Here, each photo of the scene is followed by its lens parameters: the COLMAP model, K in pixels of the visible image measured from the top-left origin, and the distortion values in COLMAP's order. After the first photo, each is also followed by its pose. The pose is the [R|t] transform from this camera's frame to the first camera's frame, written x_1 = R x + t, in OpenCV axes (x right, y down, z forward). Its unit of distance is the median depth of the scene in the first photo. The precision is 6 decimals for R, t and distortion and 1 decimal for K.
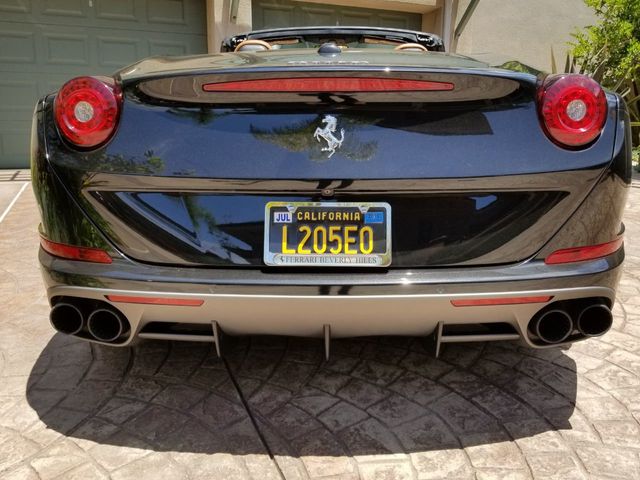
lens RADIAL K [[534.7, 0, 324.1], [0, 534.7, 239.1], [0, 0, 1]] dist [0.041128, -0.072850]
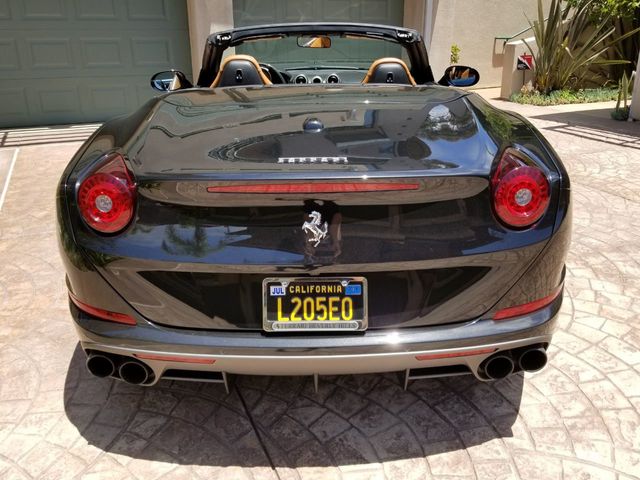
lens RADIAL K [[534.7, 0, 319.2], [0, 534.7, 239.1], [0, 0, 1]] dist [0.041128, -0.072850]
pose [[0.999686, -0.019277, 0.016025, -0.000481], [0.016536, 0.987558, 0.156383, -0.309512], [-0.018840, -0.156069, 0.987567, -0.156952]]
